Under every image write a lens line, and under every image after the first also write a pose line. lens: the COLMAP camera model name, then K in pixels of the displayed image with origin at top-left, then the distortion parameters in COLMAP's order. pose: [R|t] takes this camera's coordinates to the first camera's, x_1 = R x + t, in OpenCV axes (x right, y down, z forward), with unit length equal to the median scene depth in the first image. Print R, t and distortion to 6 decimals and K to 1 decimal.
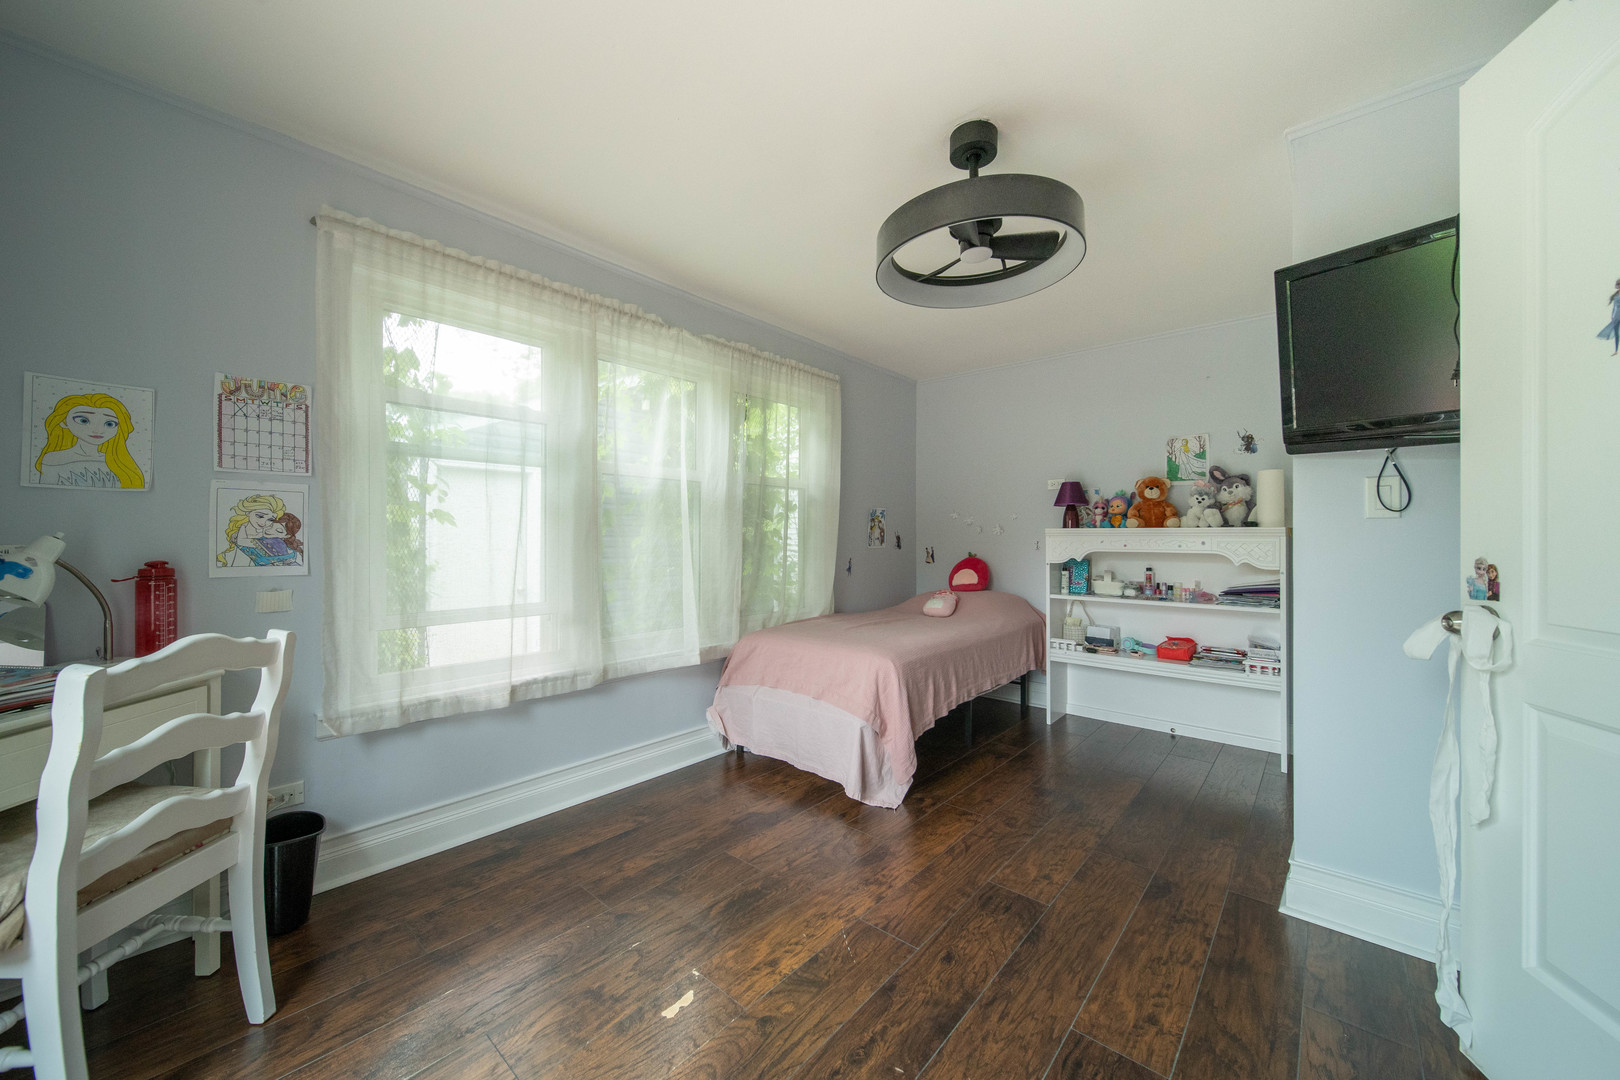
lens RADIAL K [[590.5, 0, 810.0], [0, 590.5, 540.0], [0, 0, 1]] dist [-0.001751, -0.000213]
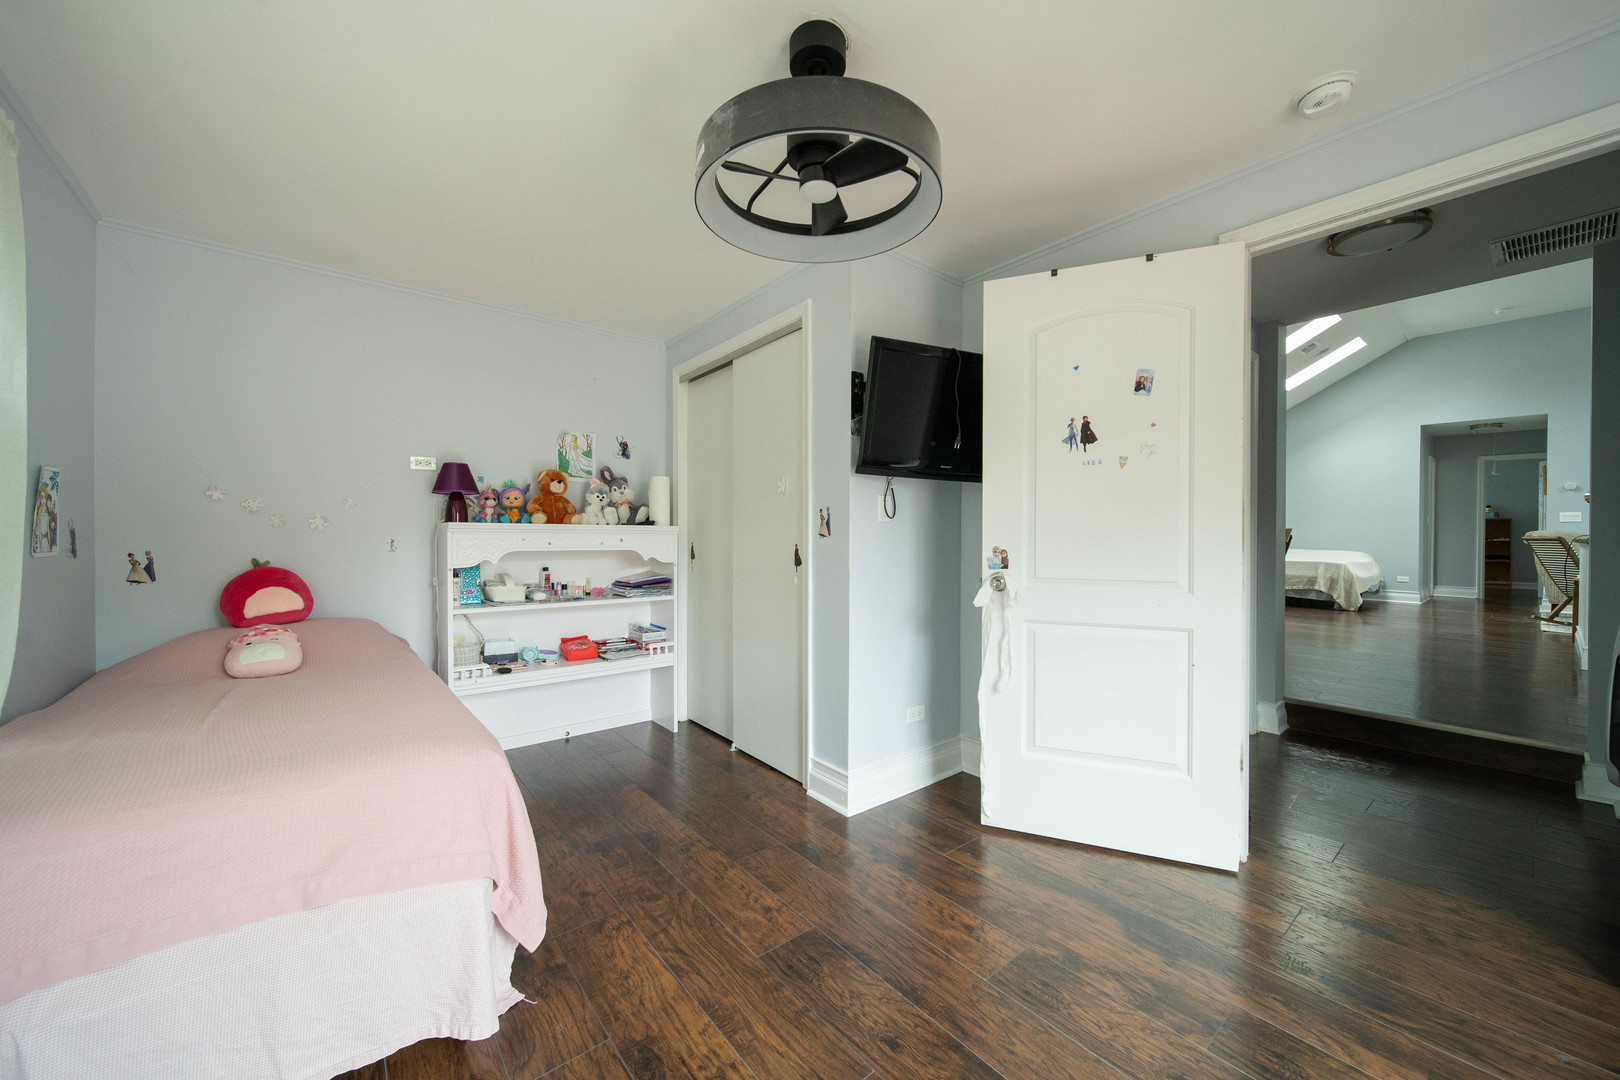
lens RADIAL K [[590.5, 0, 810.0], [0, 590.5, 540.0], [0, 0, 1]] dist [-0.001751, -0.000213]
pose [[0.167738, -0.005833, 0.985814, -0.280322], [0.001982, 0.999982, 0.005580, -0.000153], [-0.985830, 0.001018, 0.167746, 0.459874]]
